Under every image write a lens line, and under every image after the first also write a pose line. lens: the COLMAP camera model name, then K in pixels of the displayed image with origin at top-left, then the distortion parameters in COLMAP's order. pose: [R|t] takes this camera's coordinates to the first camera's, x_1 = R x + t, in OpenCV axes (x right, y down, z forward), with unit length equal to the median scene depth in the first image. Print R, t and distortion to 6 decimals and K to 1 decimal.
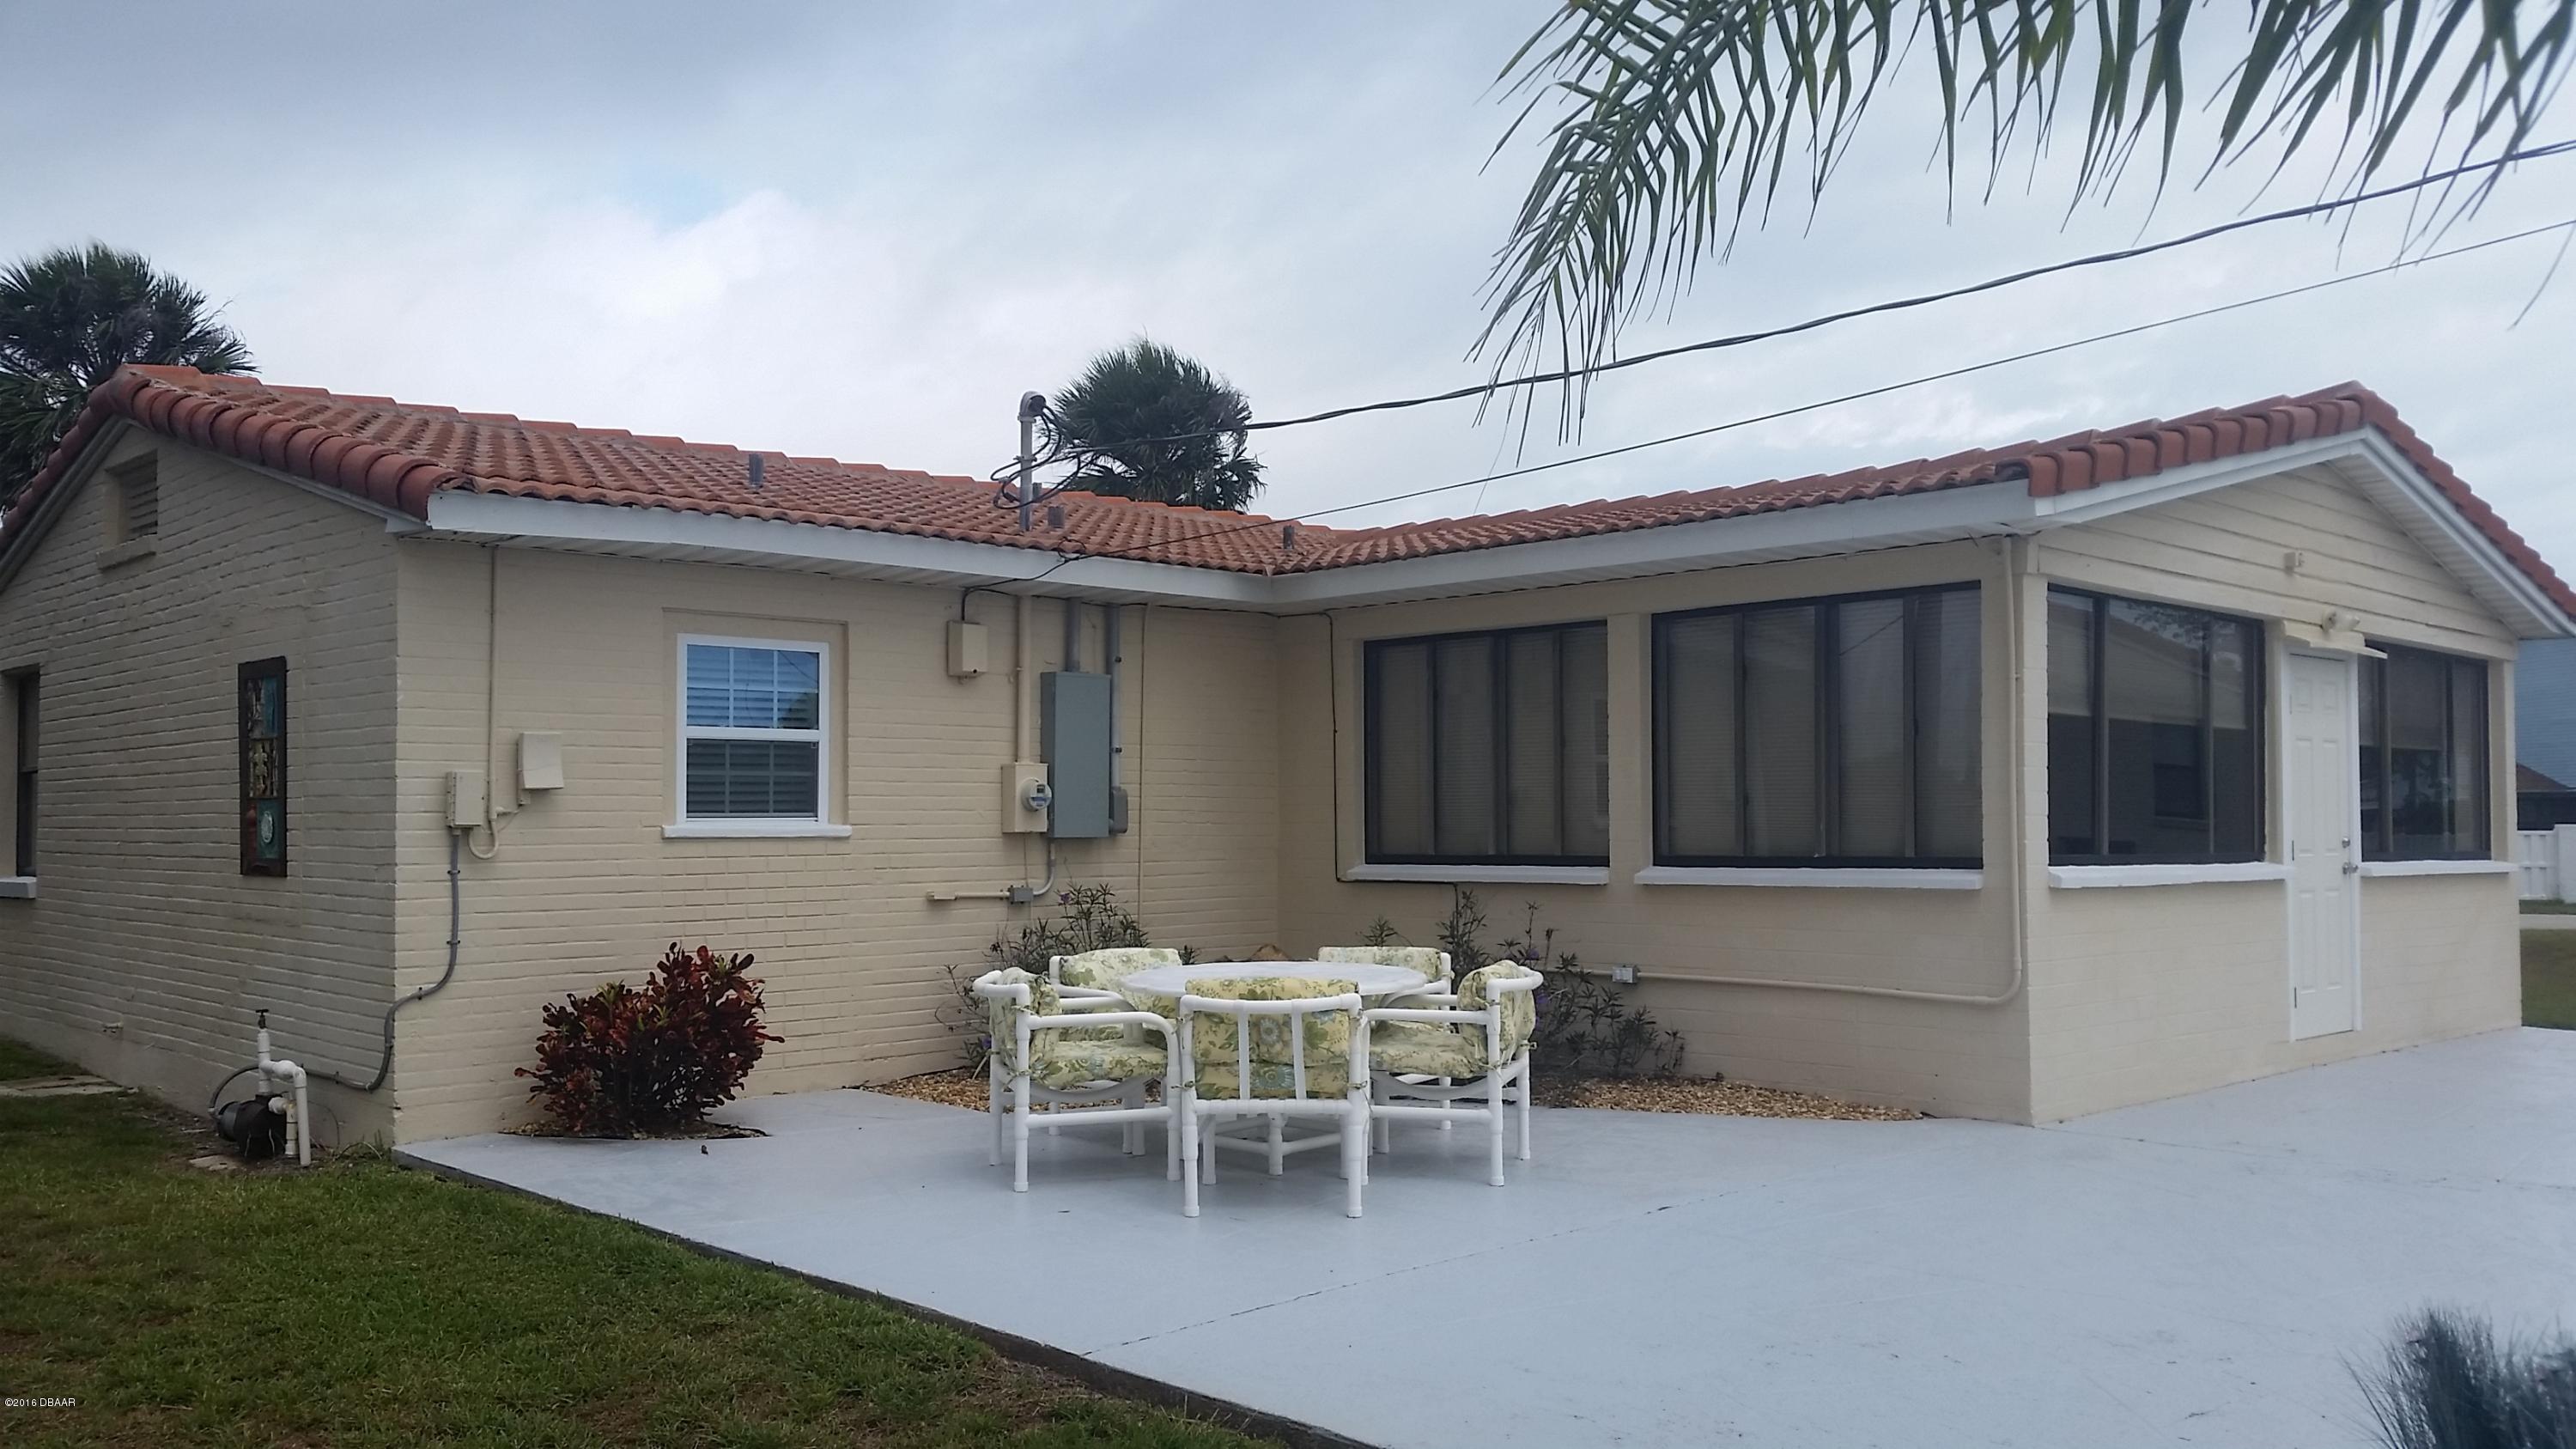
lens RADIAL K [[2092.0, 0, 1273.9], [0, 2092.0, 608.8], [0, 0, 1]] dist [0.107591, -0.046308]
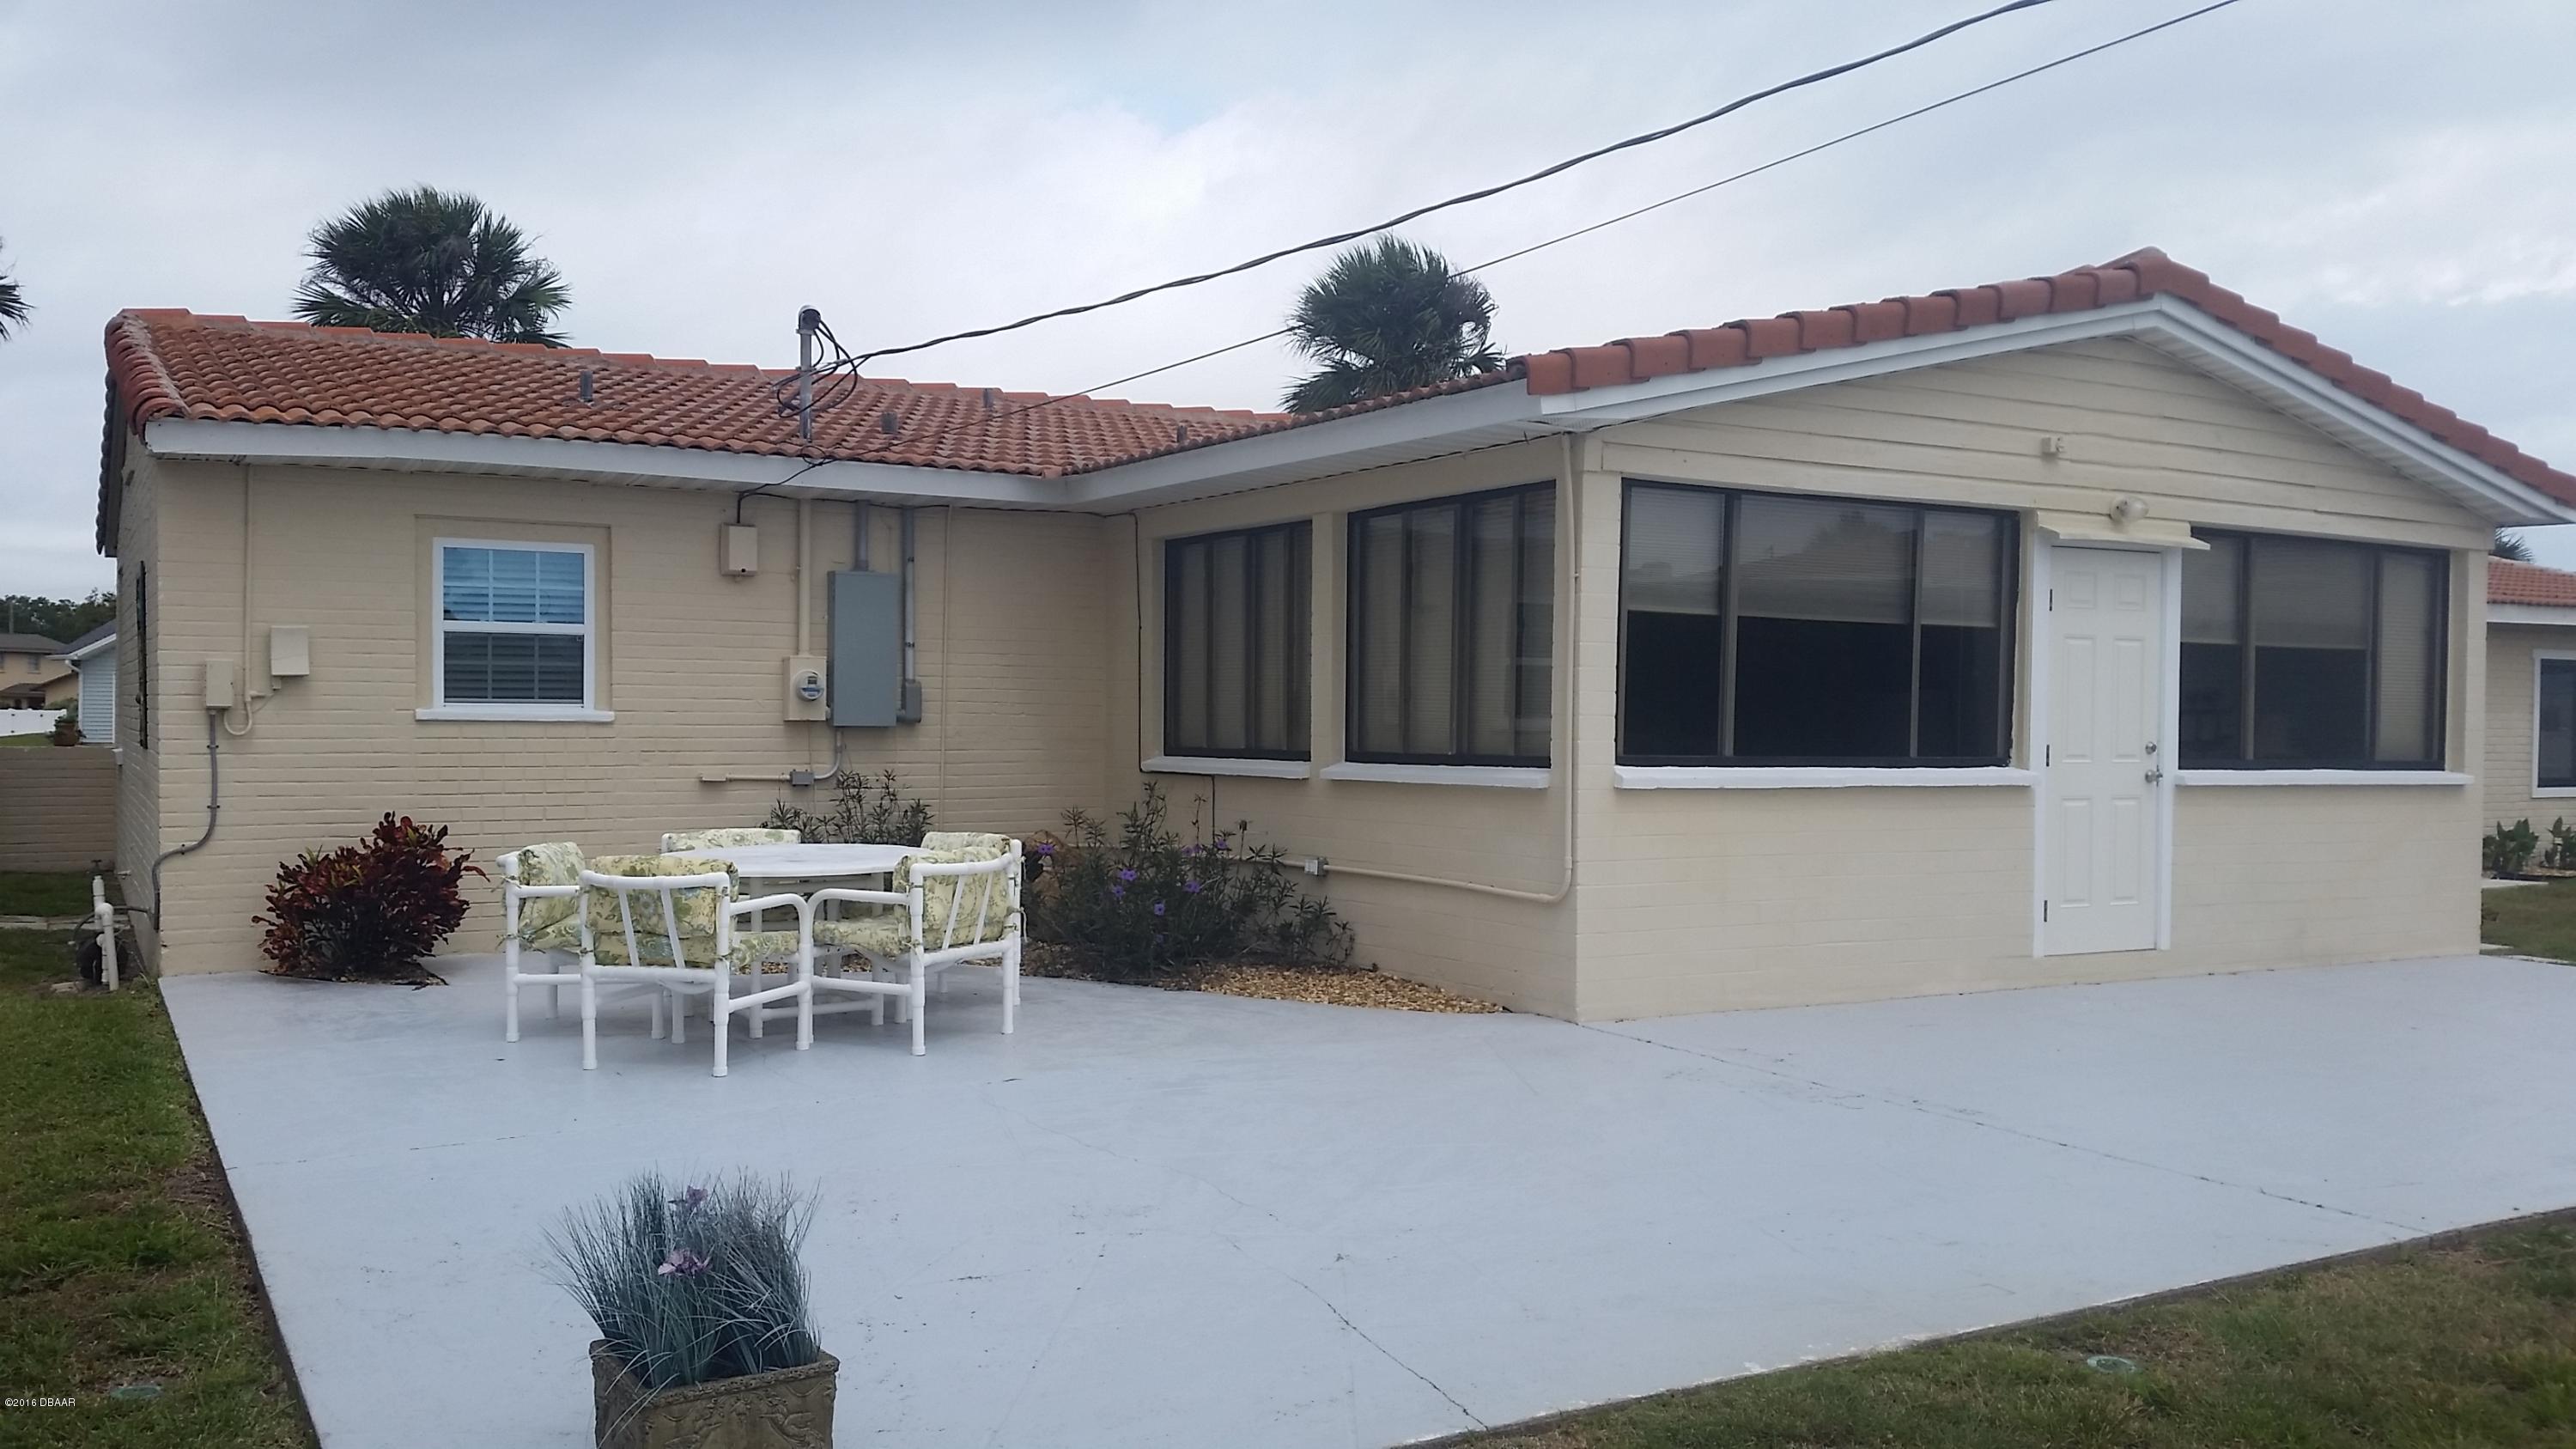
lens RADIAL K [[2092.0, 0, 1259.1], [0, 2092.0, 627.4], [0, 0, 1]] dist [0.107591, -0.046308]
pose [[0.970534, 0.004105, -0.240931, 0.384767], [0.010553, 0.998171, 0.059518, -0.002806], [0.240735, -0.060306, 0.968716, 0.016800]]
